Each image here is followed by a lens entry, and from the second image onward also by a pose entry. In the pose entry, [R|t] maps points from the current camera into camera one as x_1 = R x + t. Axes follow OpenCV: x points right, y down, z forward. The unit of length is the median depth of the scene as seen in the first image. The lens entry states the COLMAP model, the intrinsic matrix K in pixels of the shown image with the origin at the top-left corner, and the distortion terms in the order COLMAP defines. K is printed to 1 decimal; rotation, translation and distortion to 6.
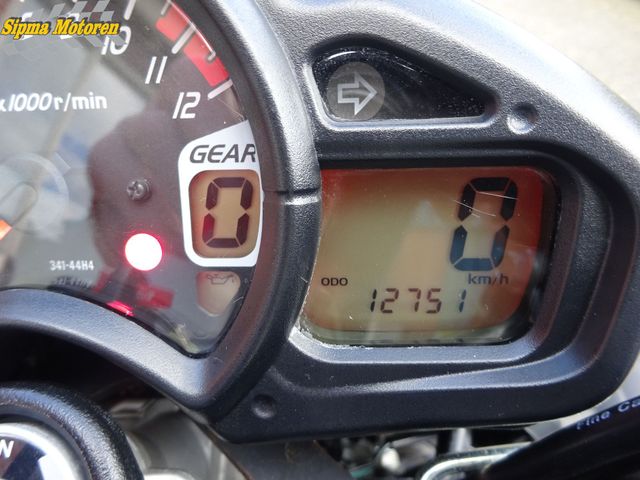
lens RADIAL K [[468.8, 0, 320.0], [0, 468.8, 240.0], [0, 0, 1]] dist [-0.000635, -0.003350]
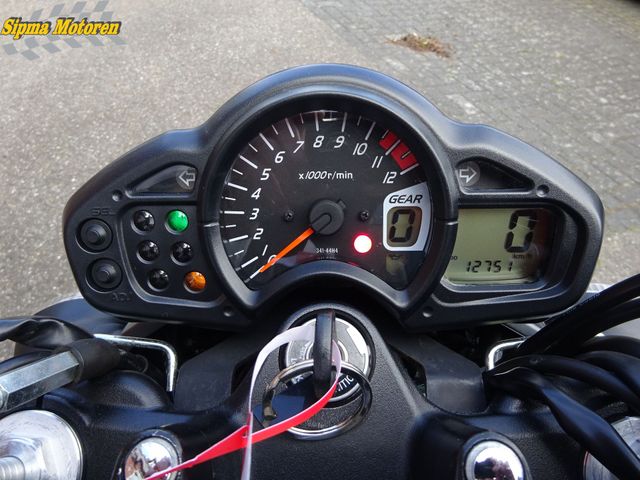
lens RADIAL K [[468.8, 0, 320.0], [0, 468.8, 240.0], [0, 0, 1]] dist [-0.000635, -0.003350]
pose [[0.999363, -0.001379, 0.035652, -0.681556], [0.000533, 0.999718, 0.023738, -0.045491], [-0.035674, -0.023704, 0.999082, -1.180396]]
